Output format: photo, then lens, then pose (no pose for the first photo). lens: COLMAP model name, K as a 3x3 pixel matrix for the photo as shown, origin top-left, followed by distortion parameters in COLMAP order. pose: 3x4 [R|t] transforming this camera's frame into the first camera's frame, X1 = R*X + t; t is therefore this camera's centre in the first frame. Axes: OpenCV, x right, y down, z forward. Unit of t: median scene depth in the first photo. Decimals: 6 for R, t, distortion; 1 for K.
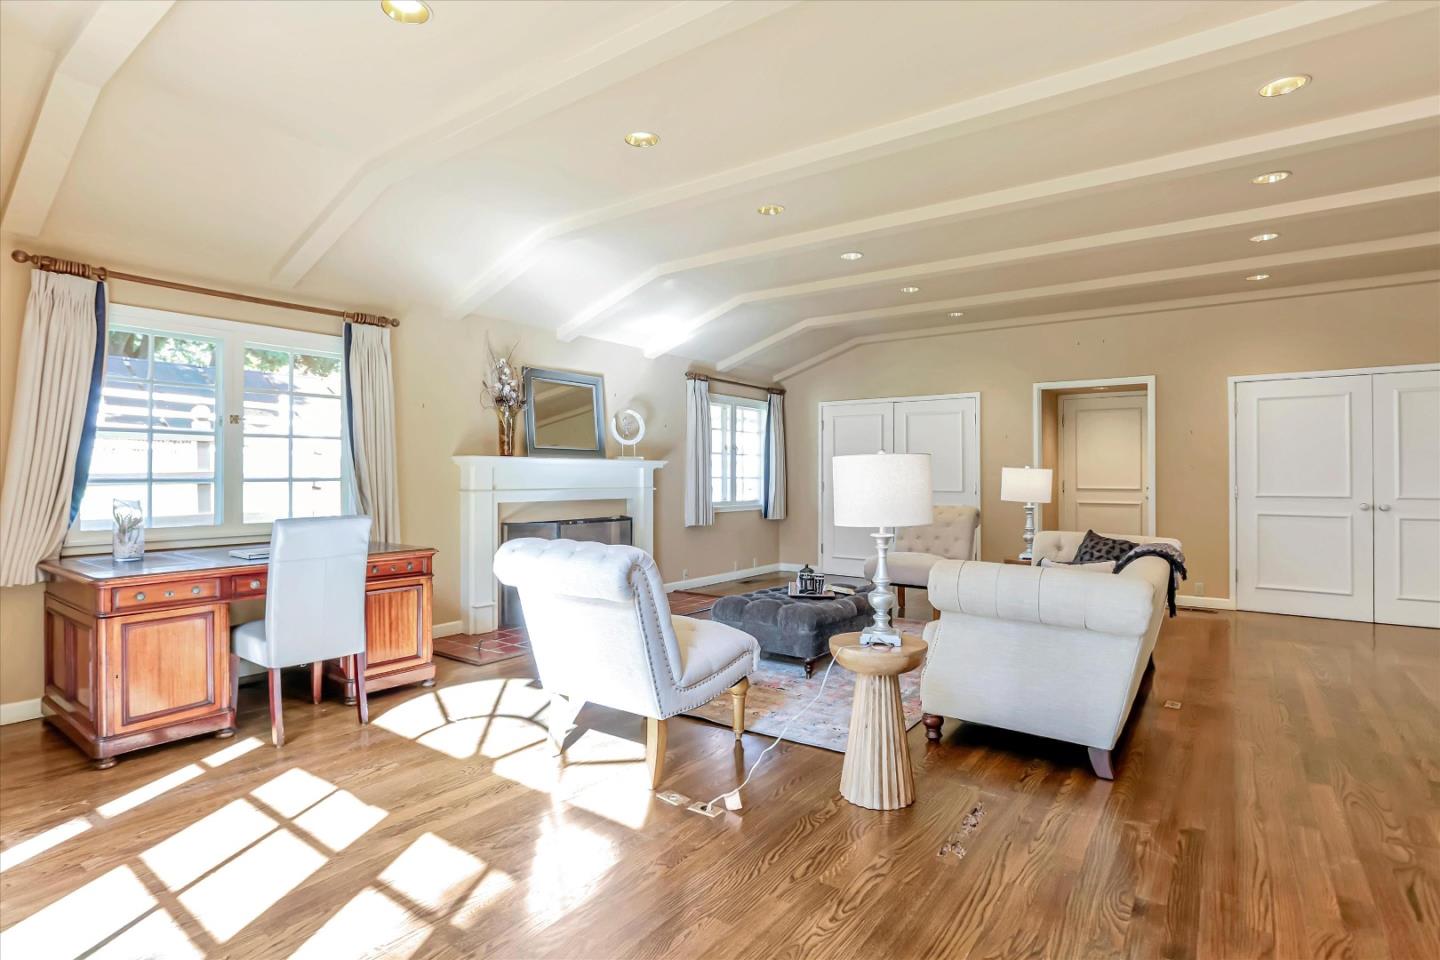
lens RADIAL K [[705.9, 0, 746.0], [0, 705.9, 466.4], [0, 0, 1]] dist [-0.034752, 0.011248]
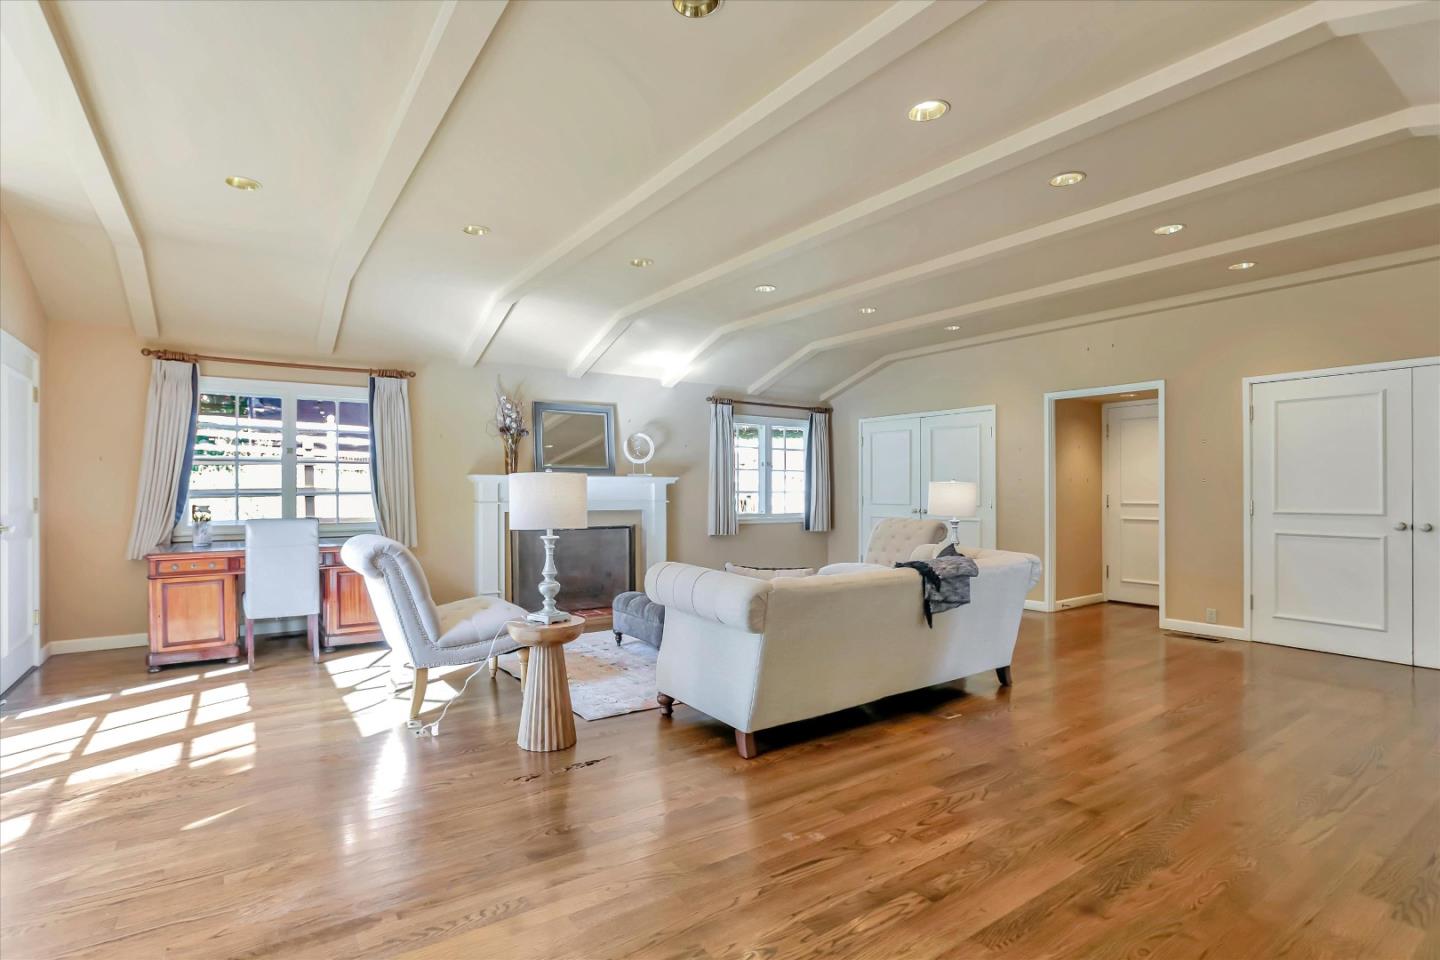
lens RADIAL K [[705.9, 0, 771.4], [0, 705.9, 489.6], [0, 0, 1]] dist [-0.034752, 0.011248]
pose [[0.949396, -0.001114, -0.314080, 0.432931], [0.004891, 0.999925, 0.011238, 0.000402], [0.314044, -0.012205, 0.949330, -0.032814]]
